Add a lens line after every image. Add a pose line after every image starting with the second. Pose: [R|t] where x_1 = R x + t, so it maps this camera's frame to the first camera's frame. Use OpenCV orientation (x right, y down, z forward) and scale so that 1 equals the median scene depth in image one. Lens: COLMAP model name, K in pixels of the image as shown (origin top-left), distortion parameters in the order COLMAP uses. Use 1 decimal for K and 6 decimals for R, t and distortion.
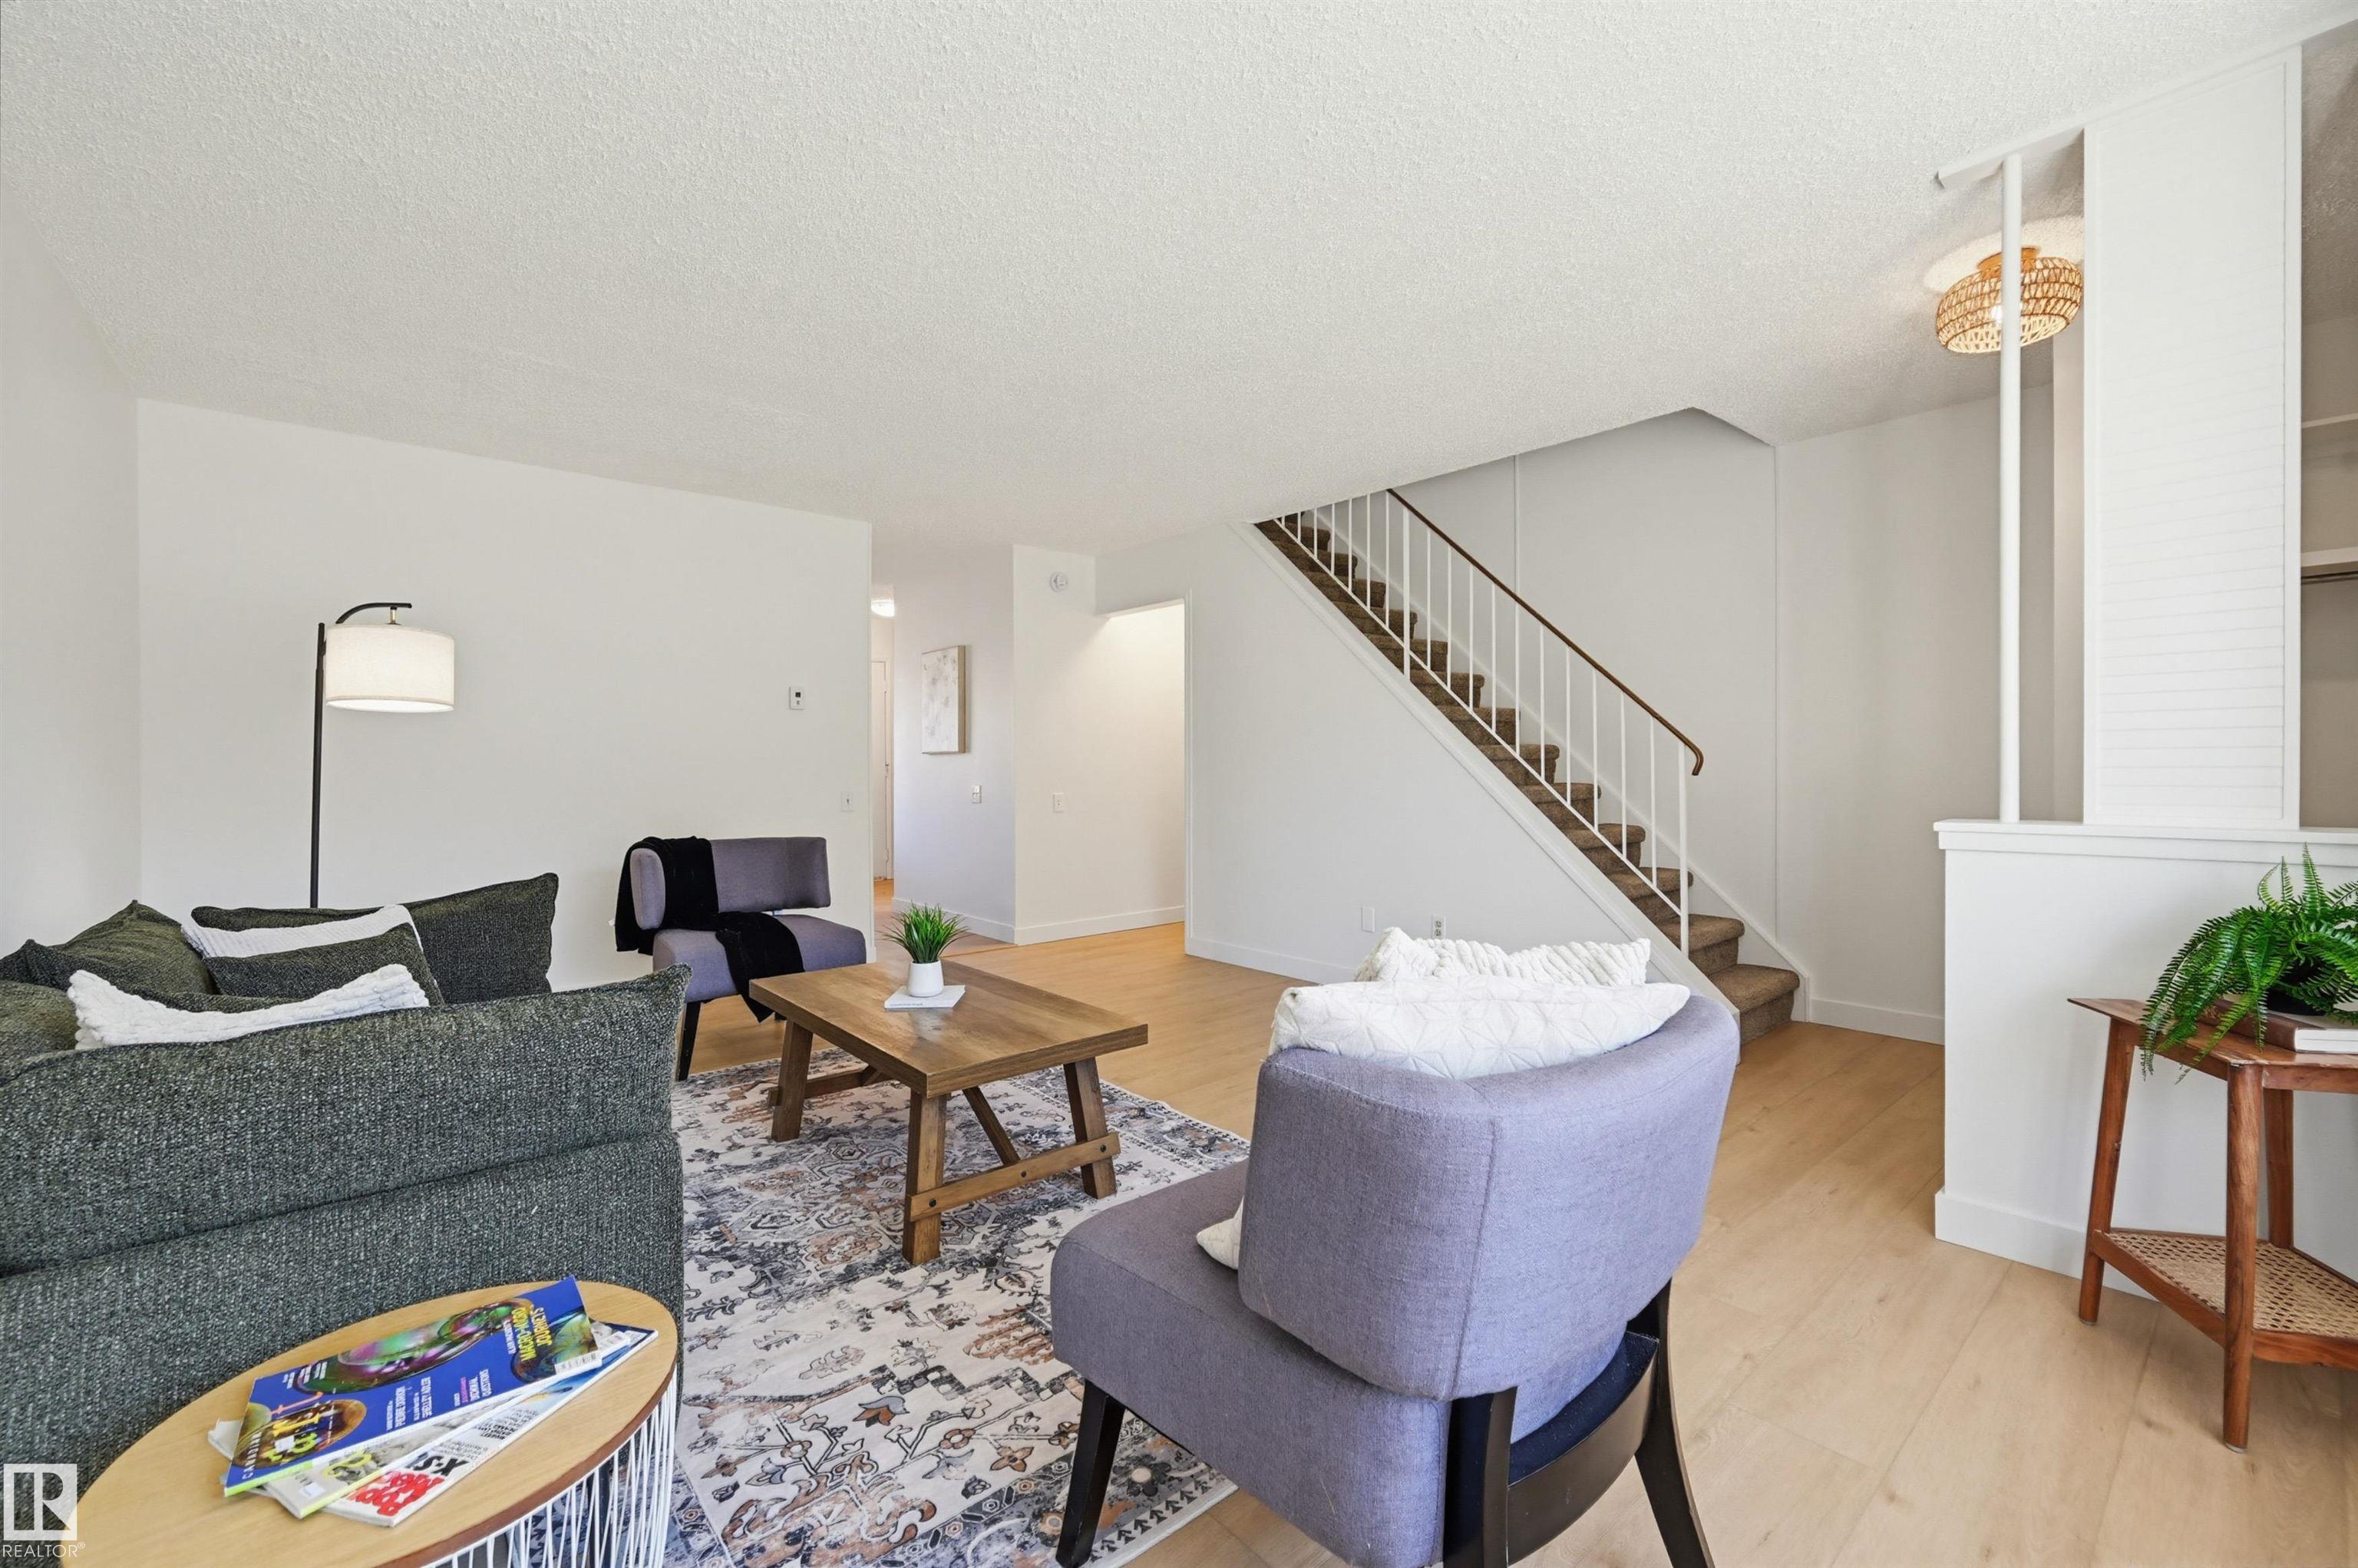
lens RADIAL K [[975.6, 0, 1175.2], [0, 975.6, 768.7], [0, 0, 1]] dist [0.002260, 0.000096]
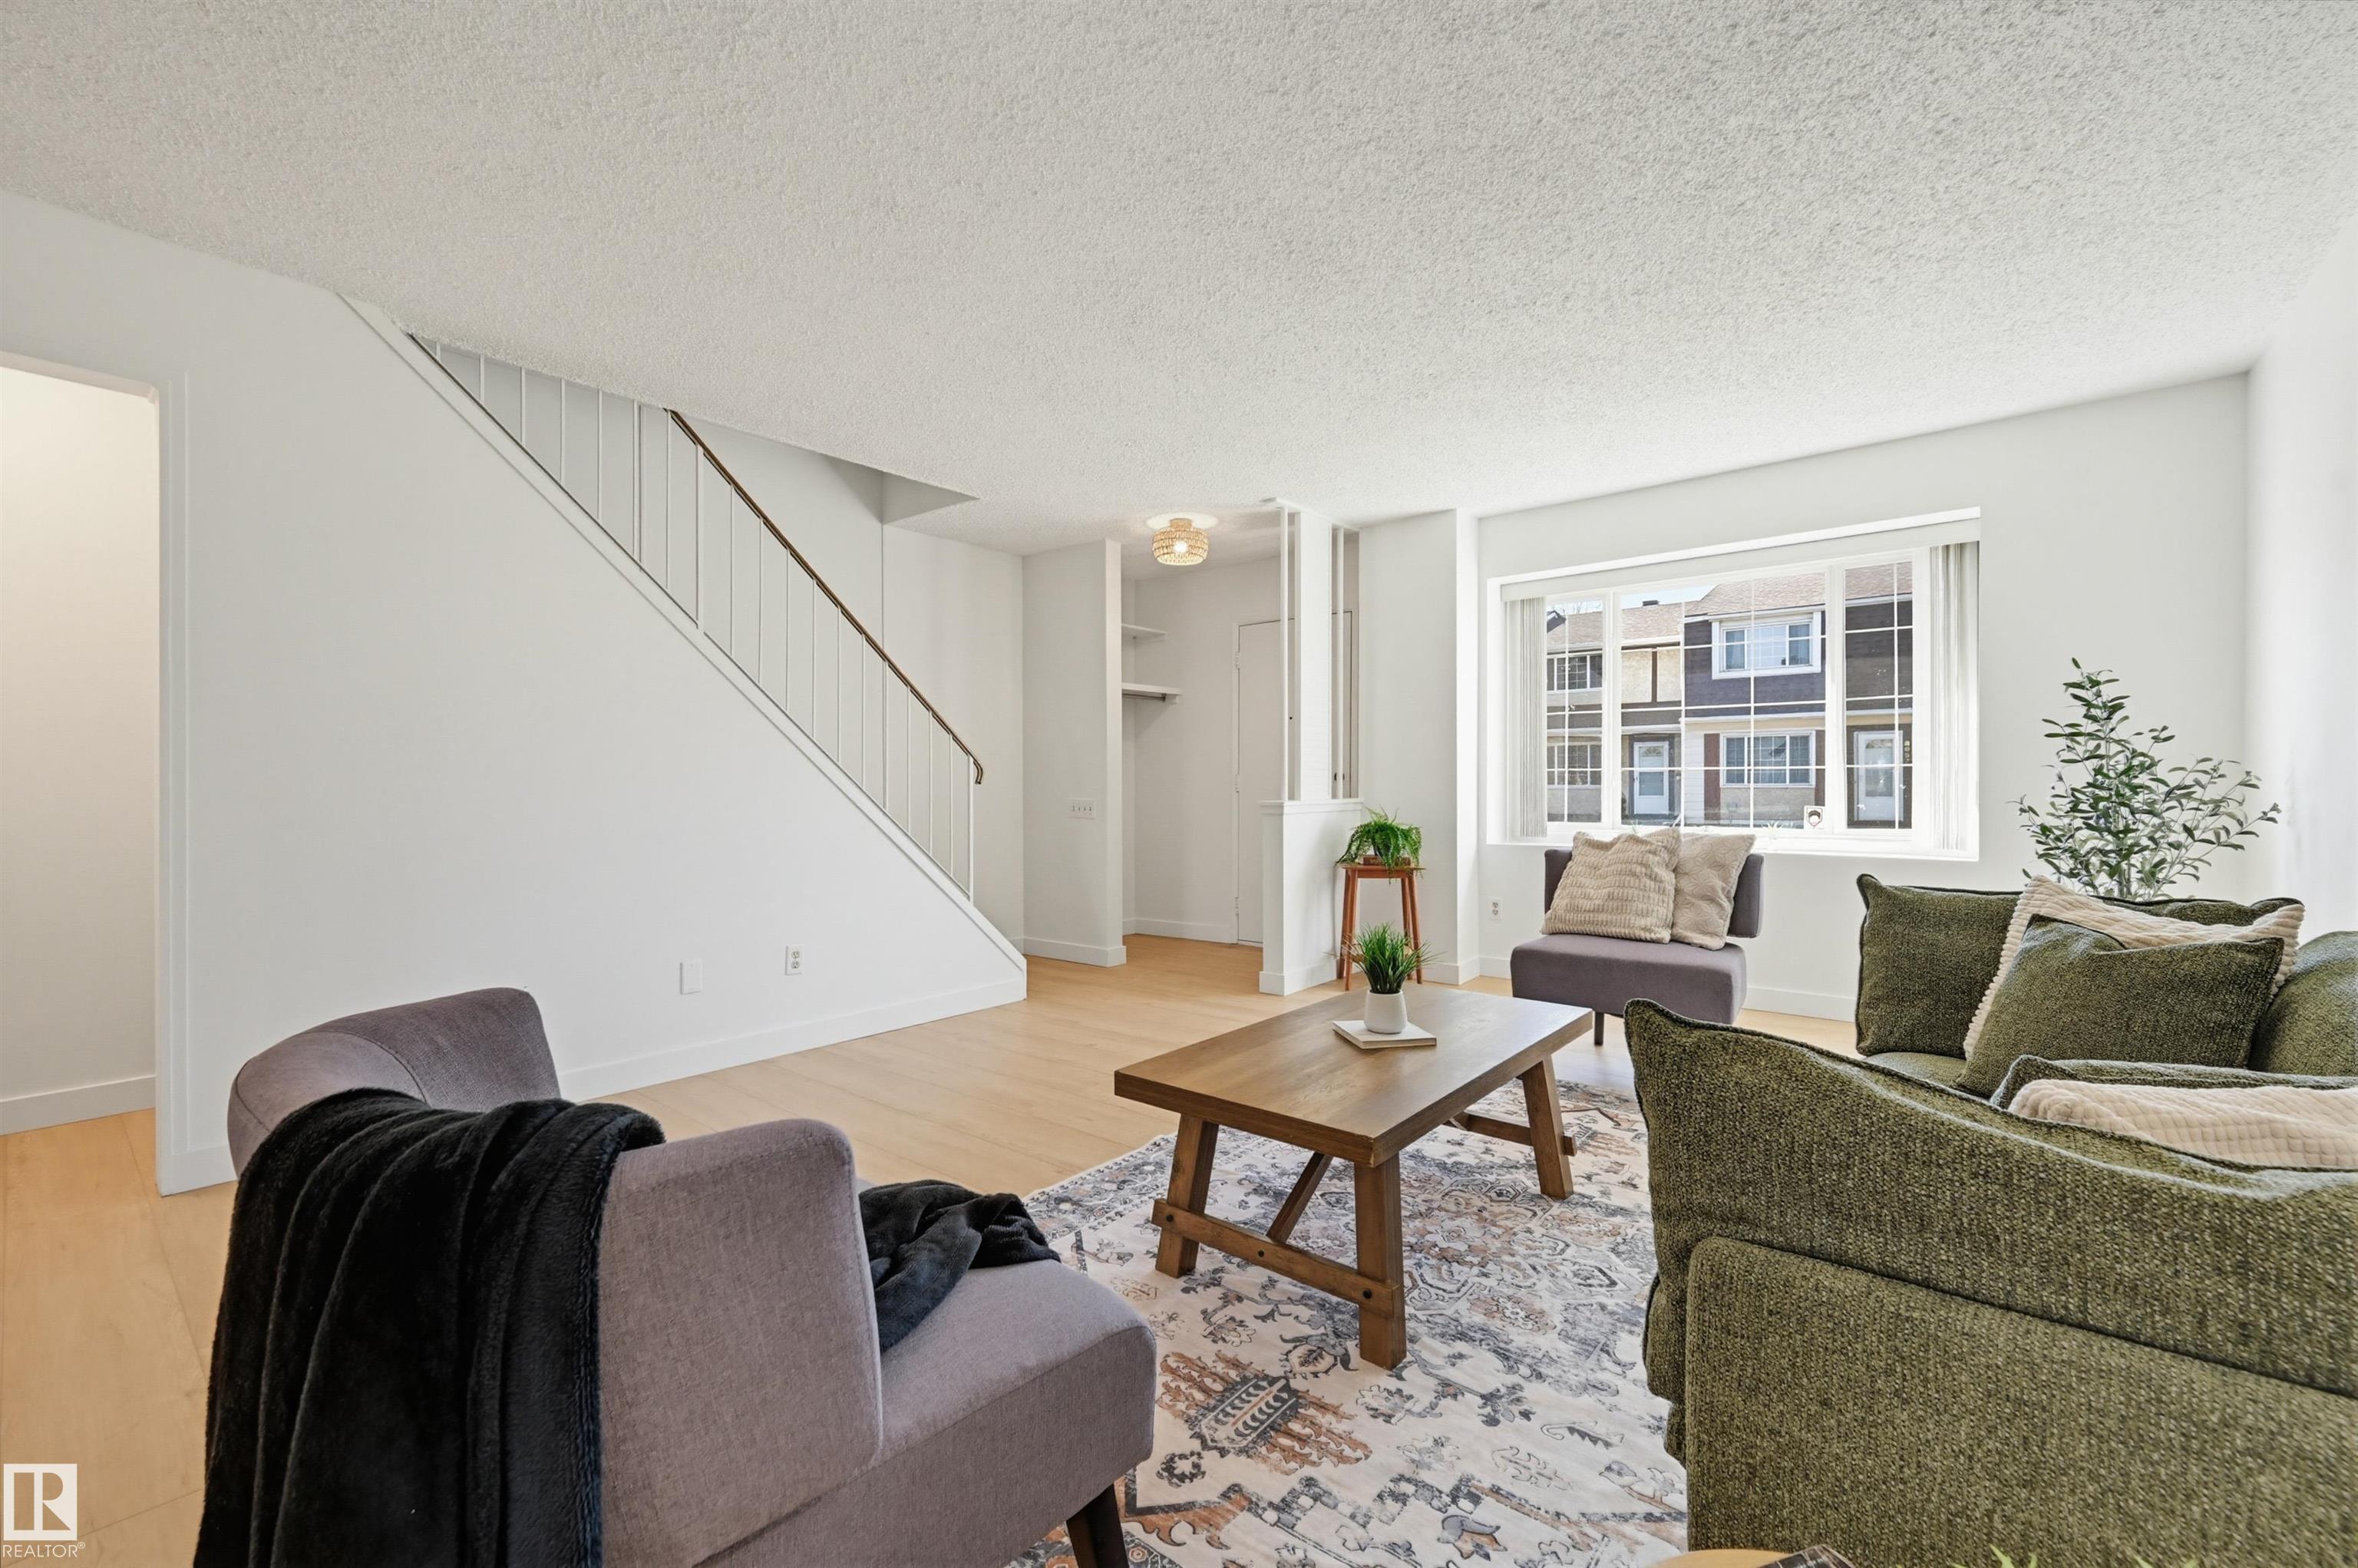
lens RADIAL K [[975.6, 0, 1168.8], [0, 975.6, 784.2], [0, 0, 1]] dist [0.002260, 0.000096]
pose [[-0.172115, 0.006750, 0.985054, -0.971788], [0.013076, 0.999904, -0.004567, 0.019596], [-0.984990, 0.012094, -0.172187, 1.220513]]
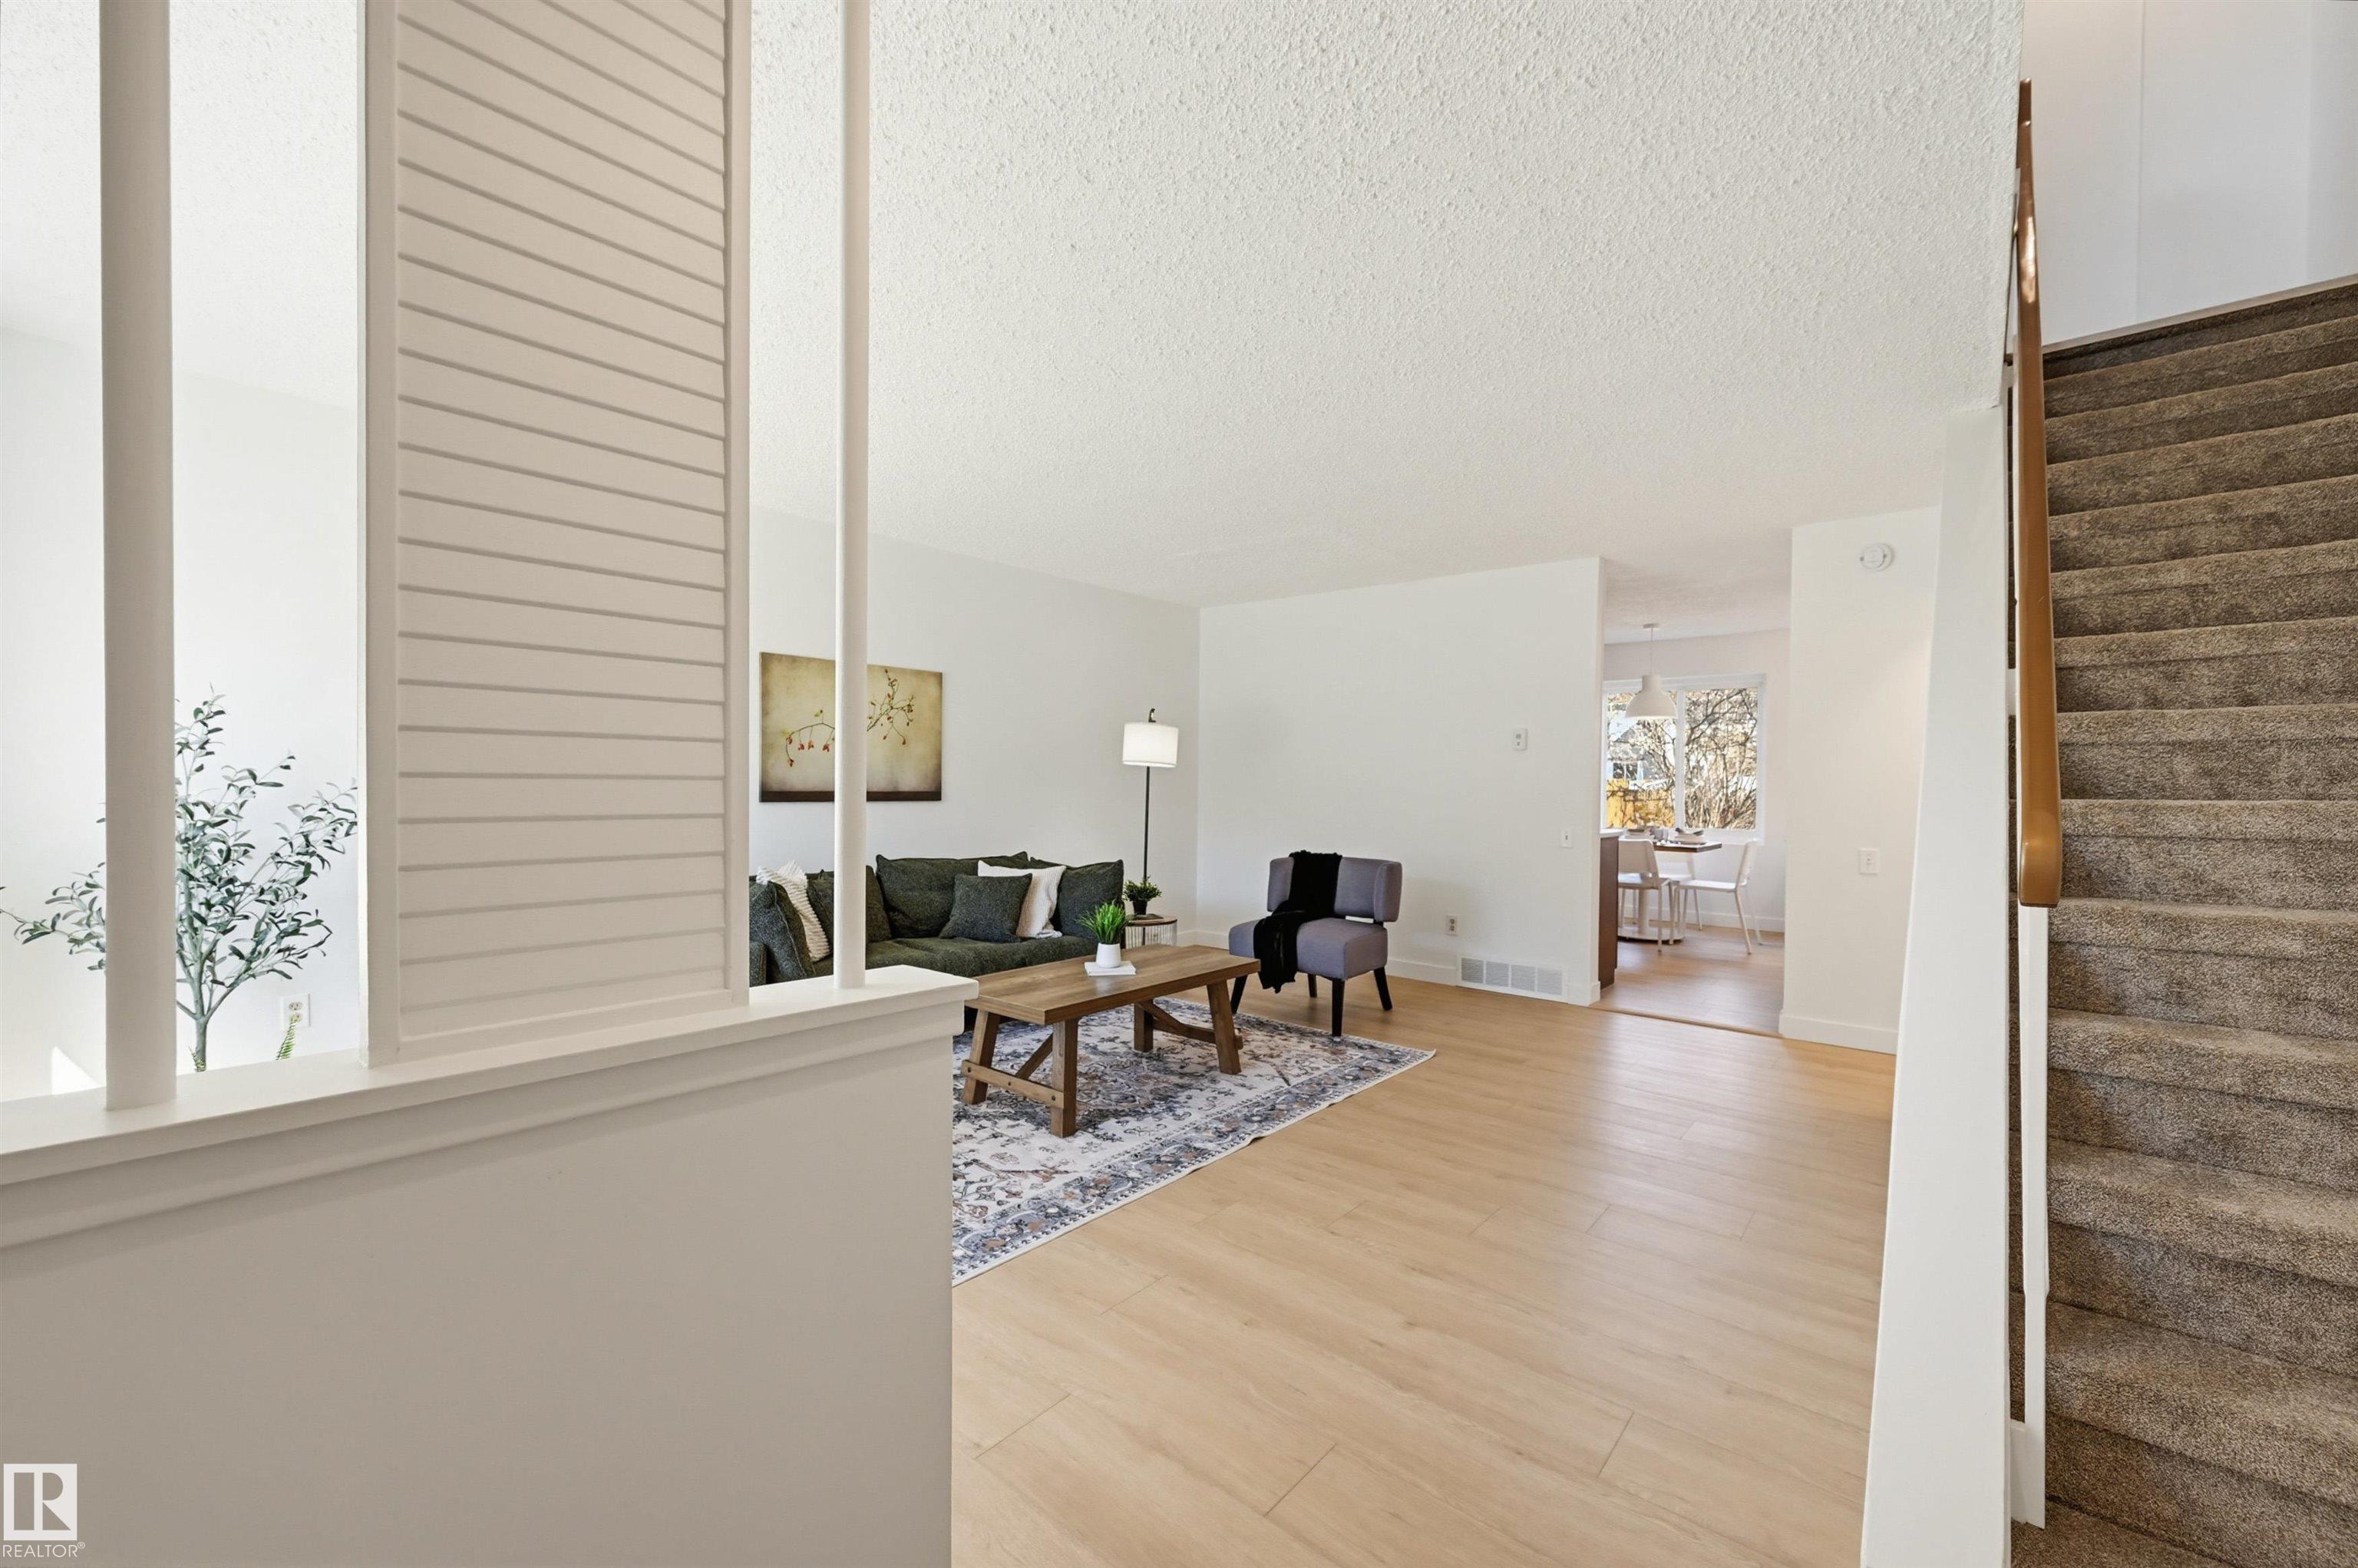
lens RADIAL K [[922.3, 0, 1177.1], [0, 922.3, 787.4], [0, 0, 1]] dist [-0.001470, -0.000071]
pose [[0.157480, 0.005390, -0.987508, 1.002350], [-0.013722, 0.999901, 0.003269, -0.032785], [0.987427, 0.013036, 0.157538, 0.812756]]
